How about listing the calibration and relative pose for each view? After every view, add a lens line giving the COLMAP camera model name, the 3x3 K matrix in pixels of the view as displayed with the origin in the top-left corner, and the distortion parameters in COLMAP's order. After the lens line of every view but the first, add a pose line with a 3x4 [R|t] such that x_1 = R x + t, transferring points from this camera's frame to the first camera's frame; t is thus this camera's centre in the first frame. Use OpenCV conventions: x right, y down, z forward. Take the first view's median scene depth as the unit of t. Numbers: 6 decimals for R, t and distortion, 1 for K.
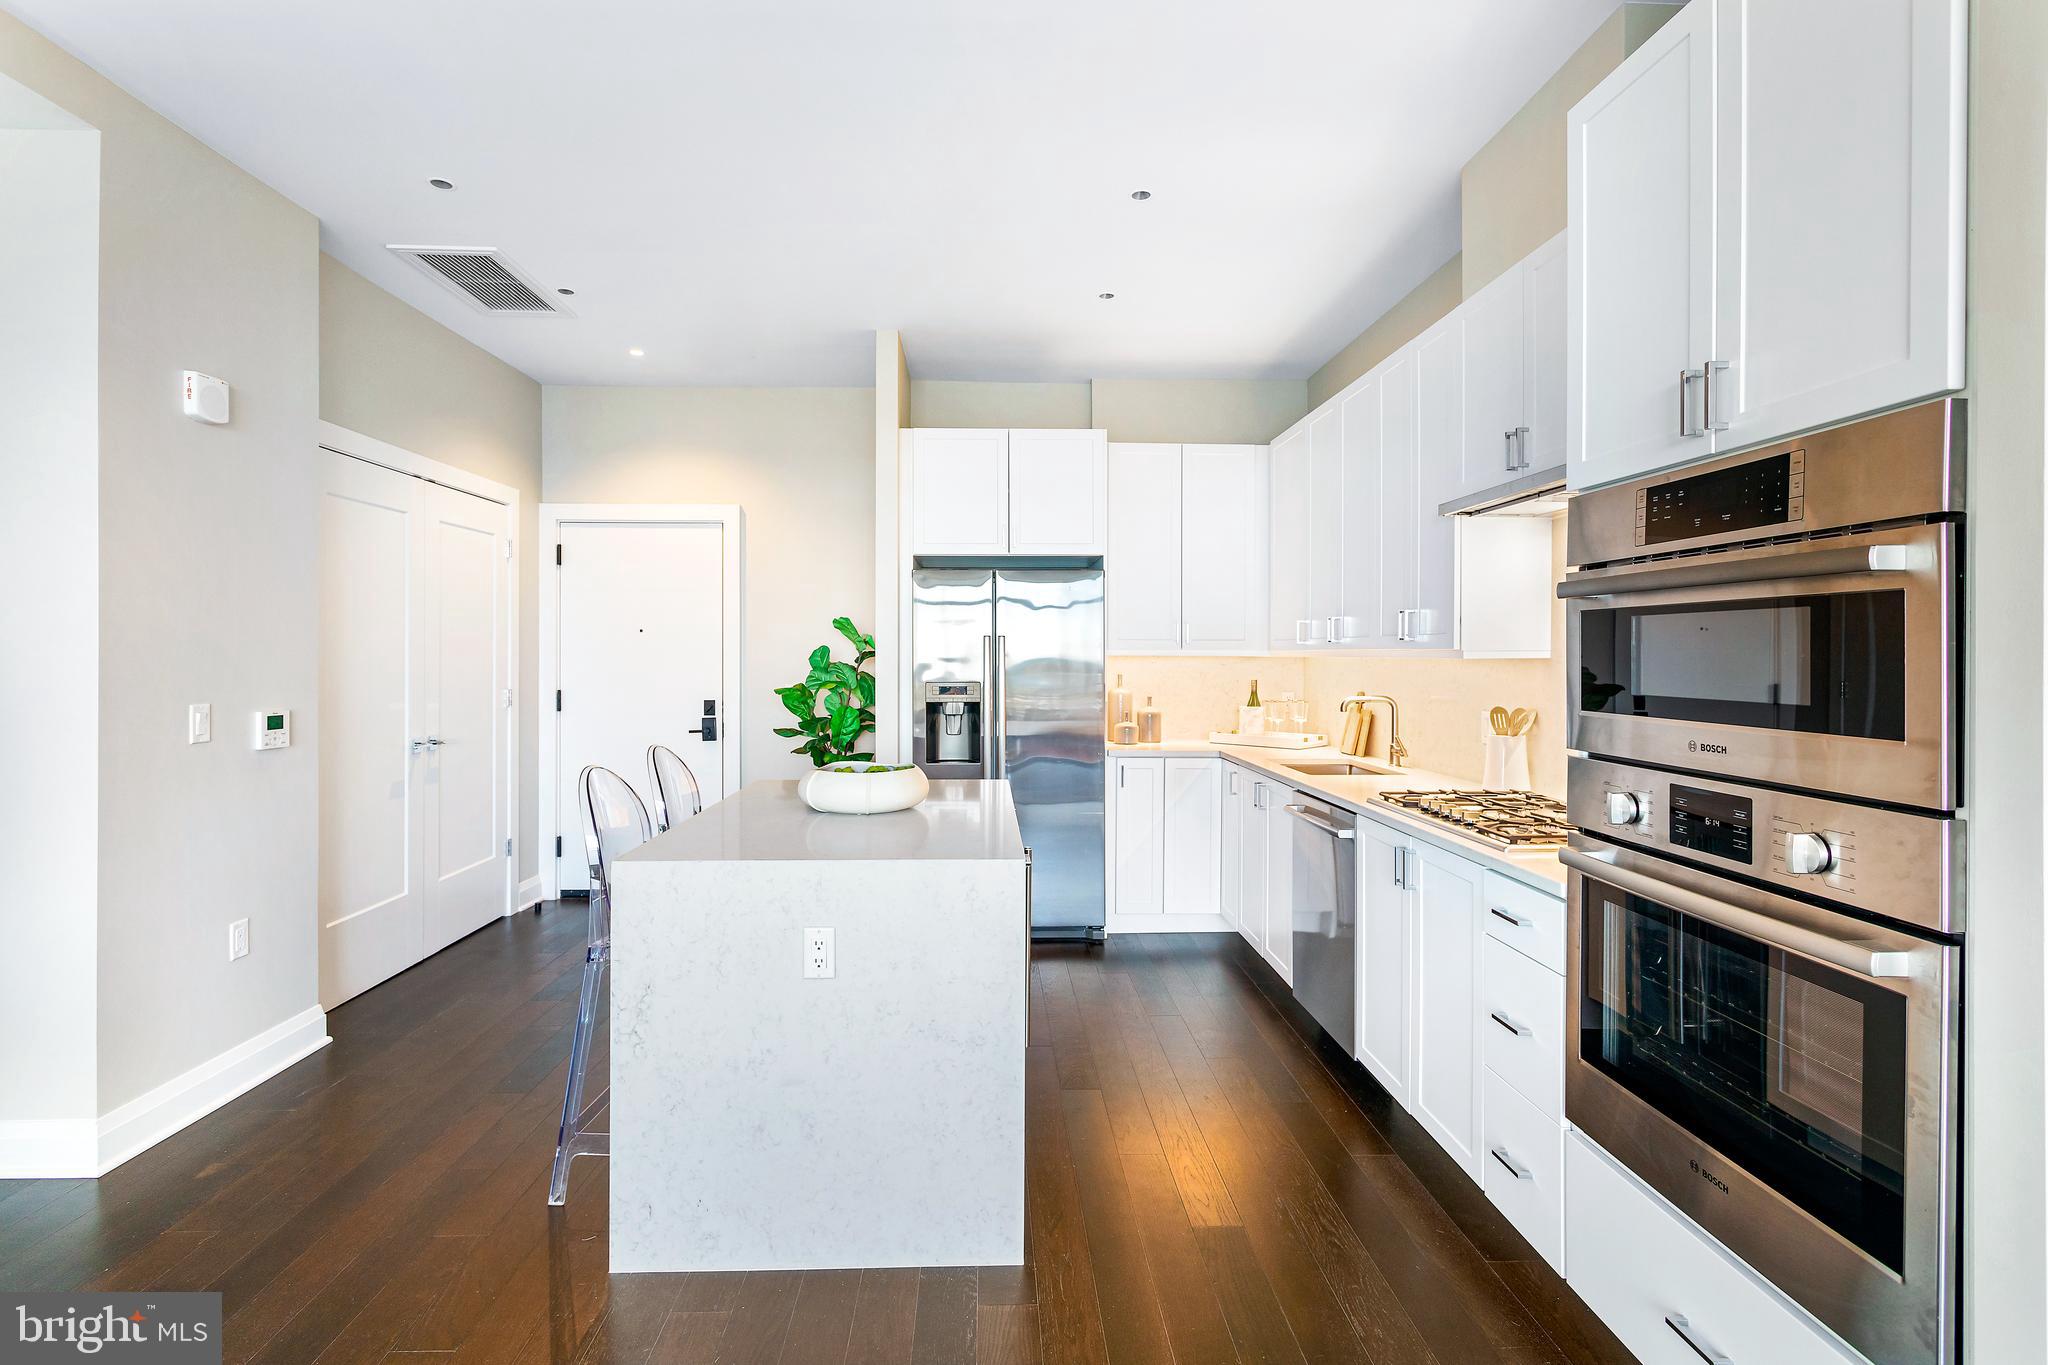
lens RADIAL K [[971.8, 0, 1015.8], [0, 971.8, 658.1], [0, 0, 1]] dist [-0.000084, 0.000057]
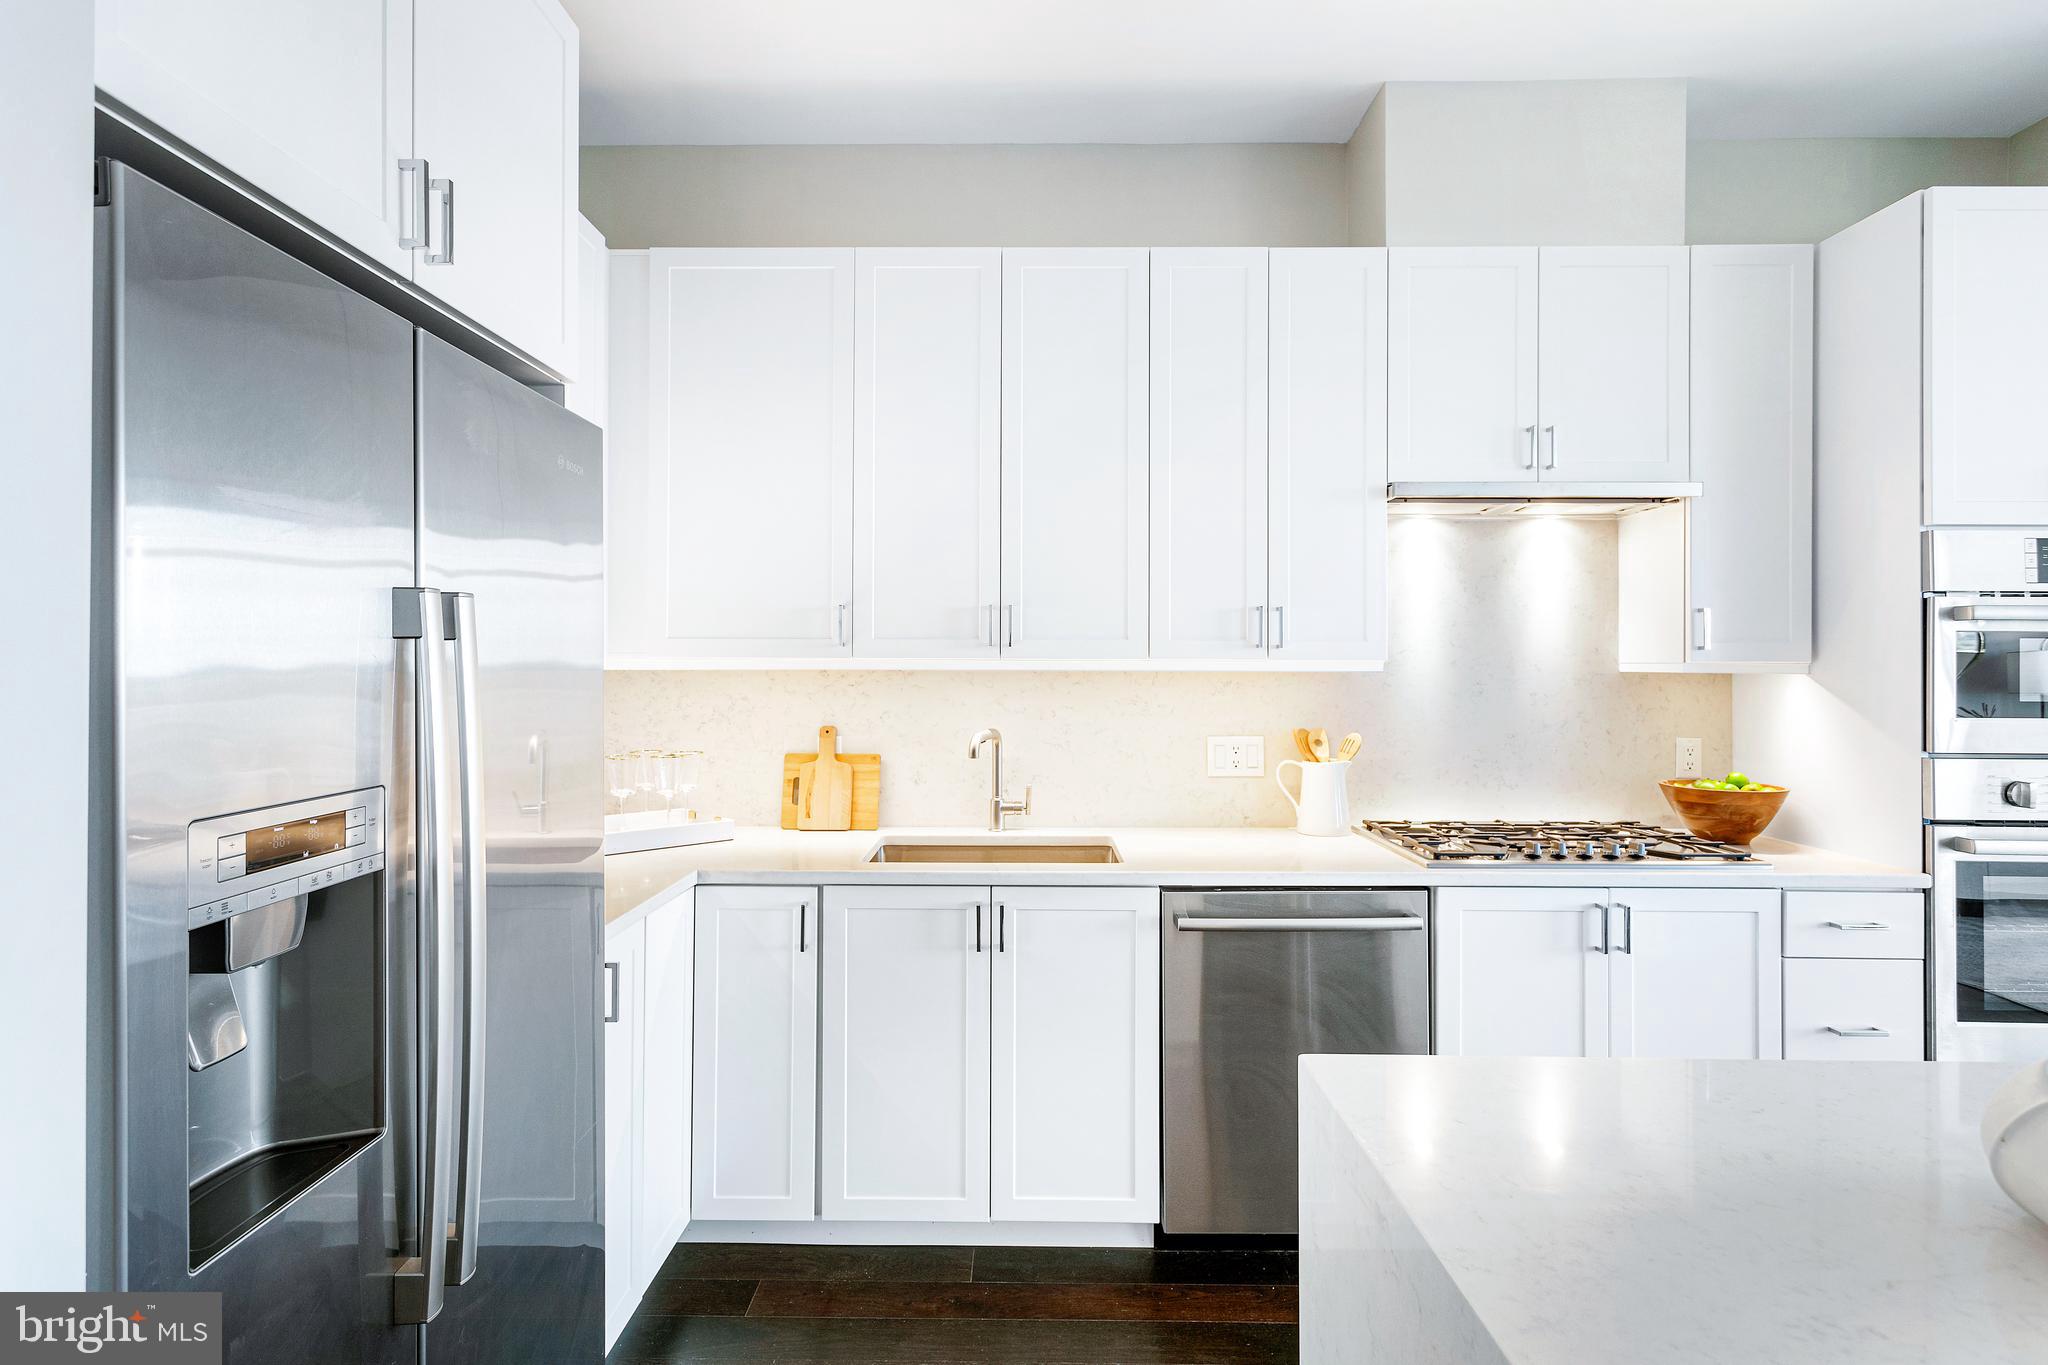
lens RADIAL K [[980.5, 0, 1017.9], [0, 980.5, 652.7], [0, 0, 1]] dist [-0.002694, 0.000042]
pose [[0.059102, 0.011944, 0.998180, -0.569525], [0.001191, 0.999927, -0.012035, -0.009282], [-0.998251, 0.001900, 0.059084, 1.818923]]
